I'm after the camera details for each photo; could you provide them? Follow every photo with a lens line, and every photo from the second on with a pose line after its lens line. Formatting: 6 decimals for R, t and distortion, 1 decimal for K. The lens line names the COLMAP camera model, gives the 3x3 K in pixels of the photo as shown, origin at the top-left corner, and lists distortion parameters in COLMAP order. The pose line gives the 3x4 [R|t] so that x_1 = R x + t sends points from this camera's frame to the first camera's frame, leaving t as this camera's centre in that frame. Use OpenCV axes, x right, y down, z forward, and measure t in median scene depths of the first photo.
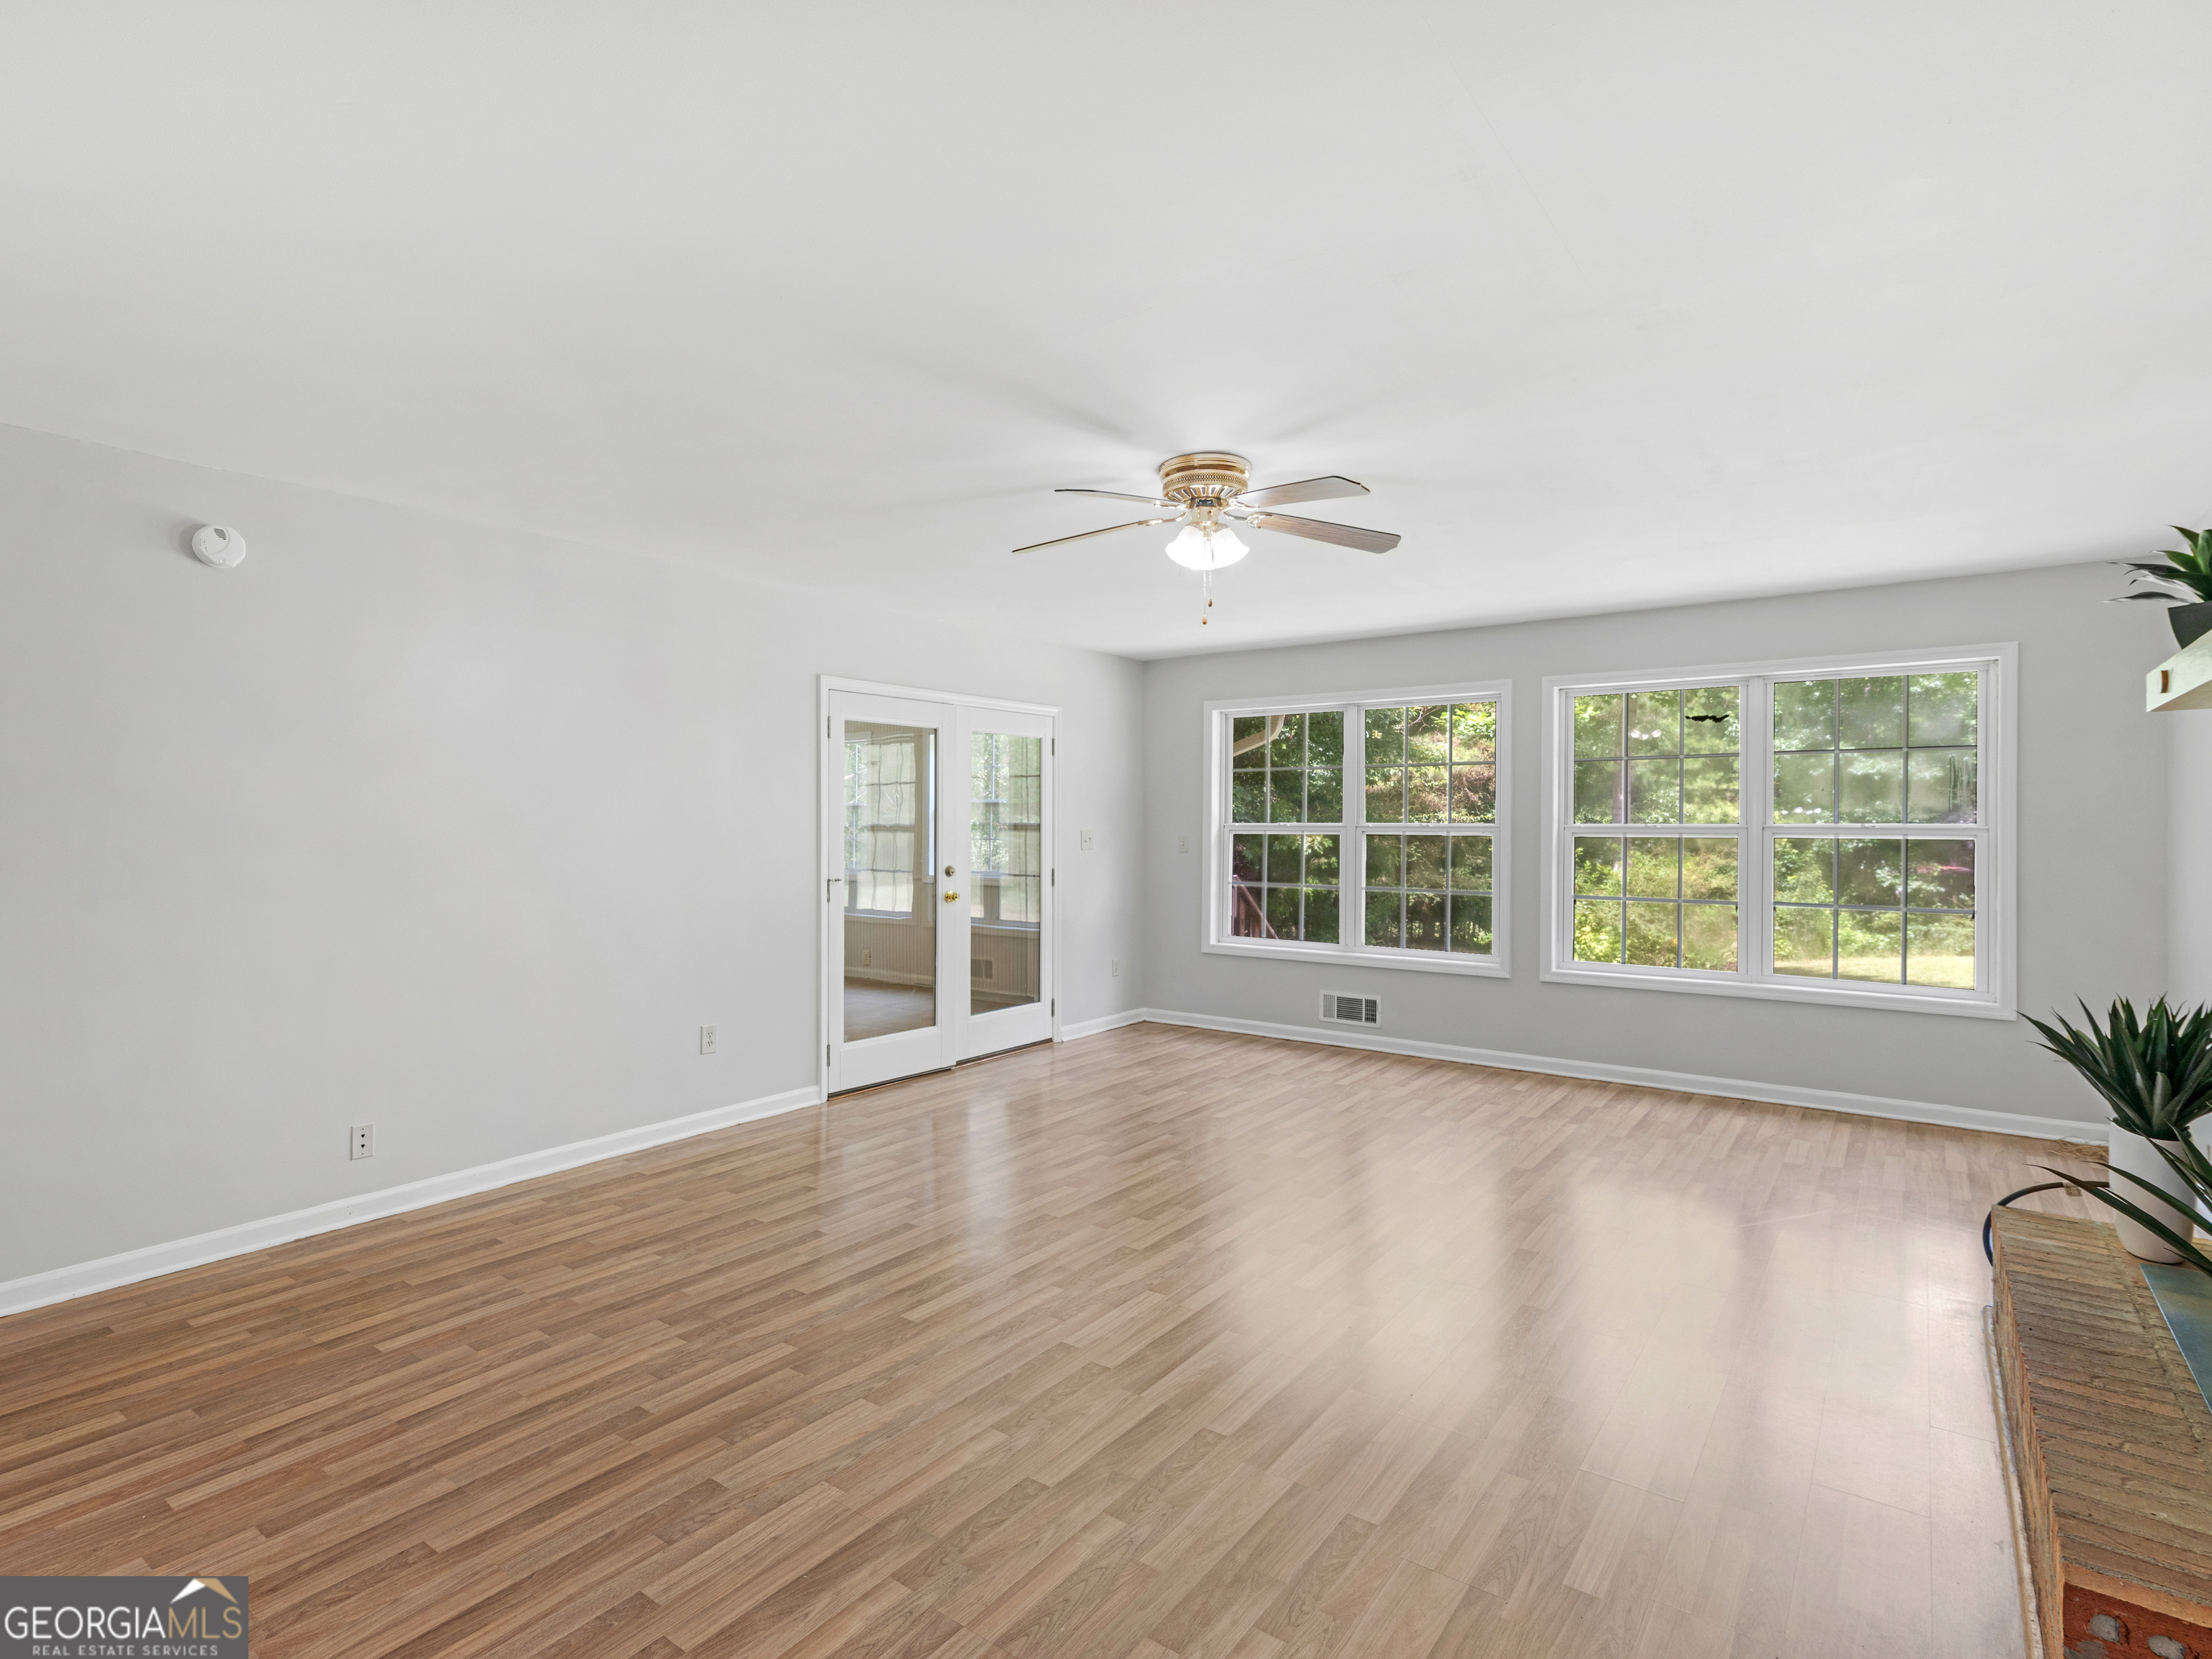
lens RADIAL K [[1124.9, 0, 1115.9], [0, 1124.9, 826.1], [0, 0, 1]] dist [0.016071, -0.000592]
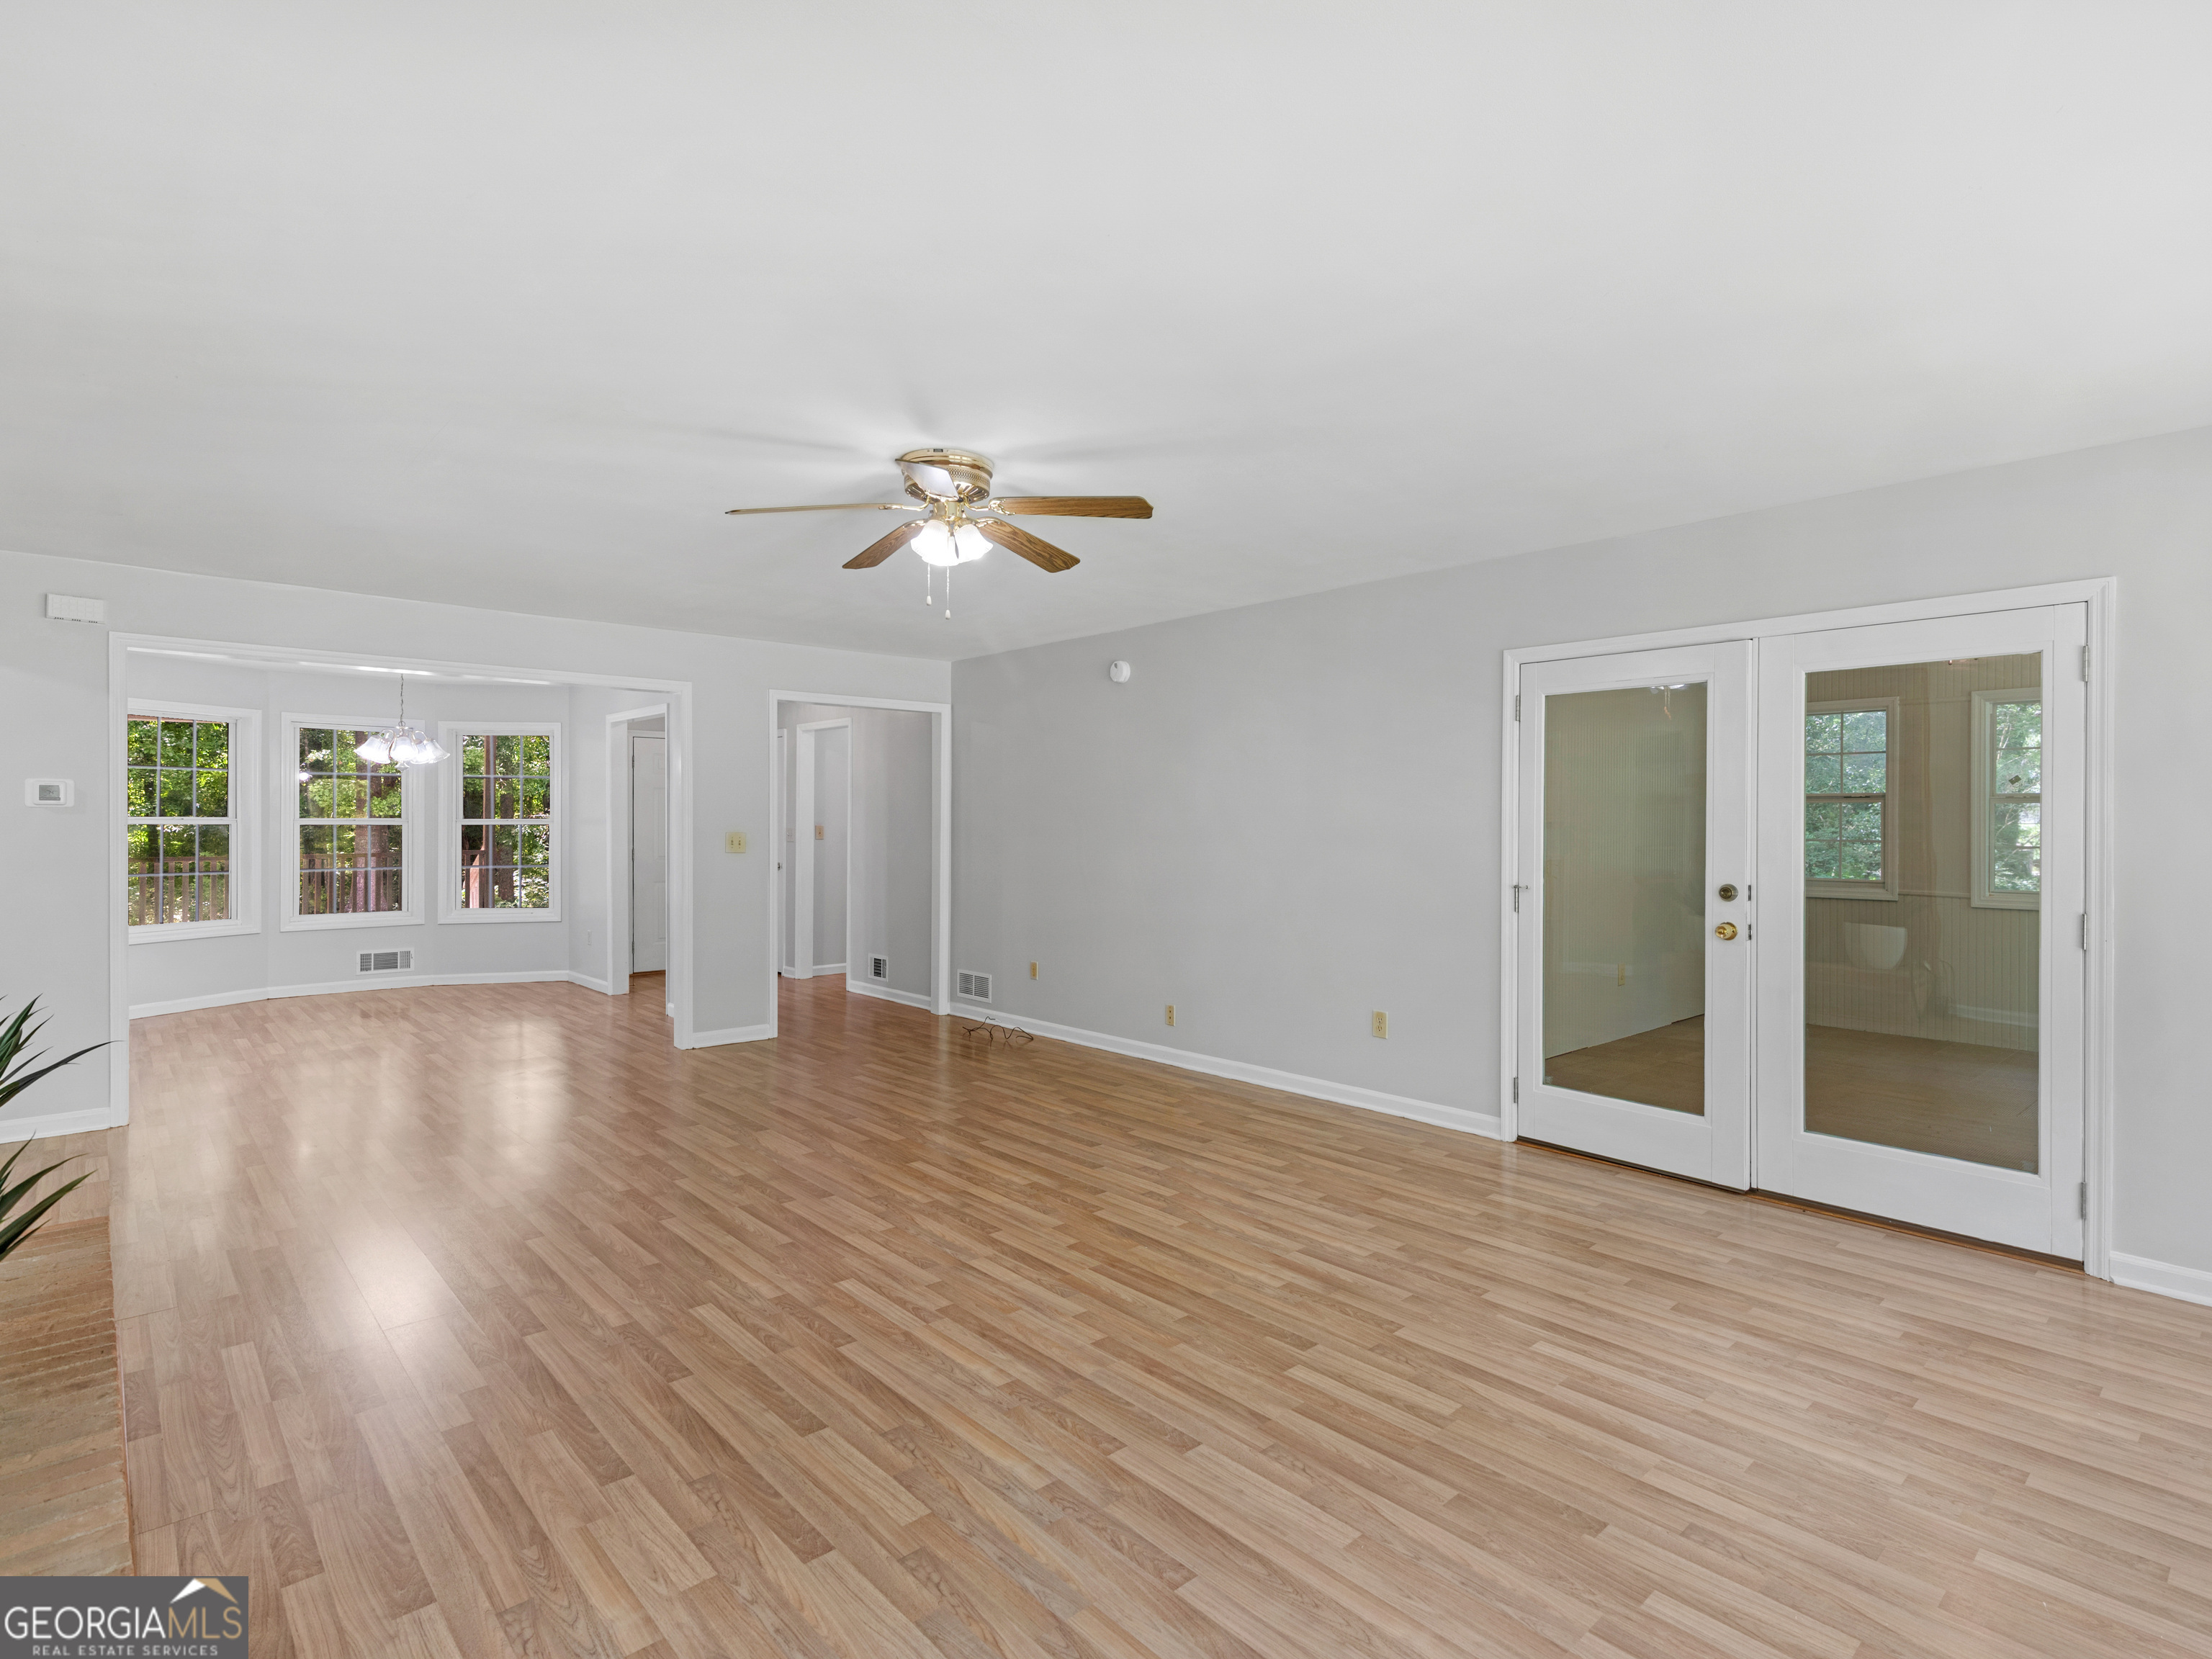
lens RADIAL K [[1121.0, 0, 1047.9], [0, 1121.0, 815.6], [0, 0, 1]] dist [0.015871, -0.000720]
pose [[-0.241602, -0.003160, -0.970370, 0.959884], [-0.003861, 0.999990, -0.002295, -0.003160], [0.970368, 0.003192, -0.241612, 1.243692]]
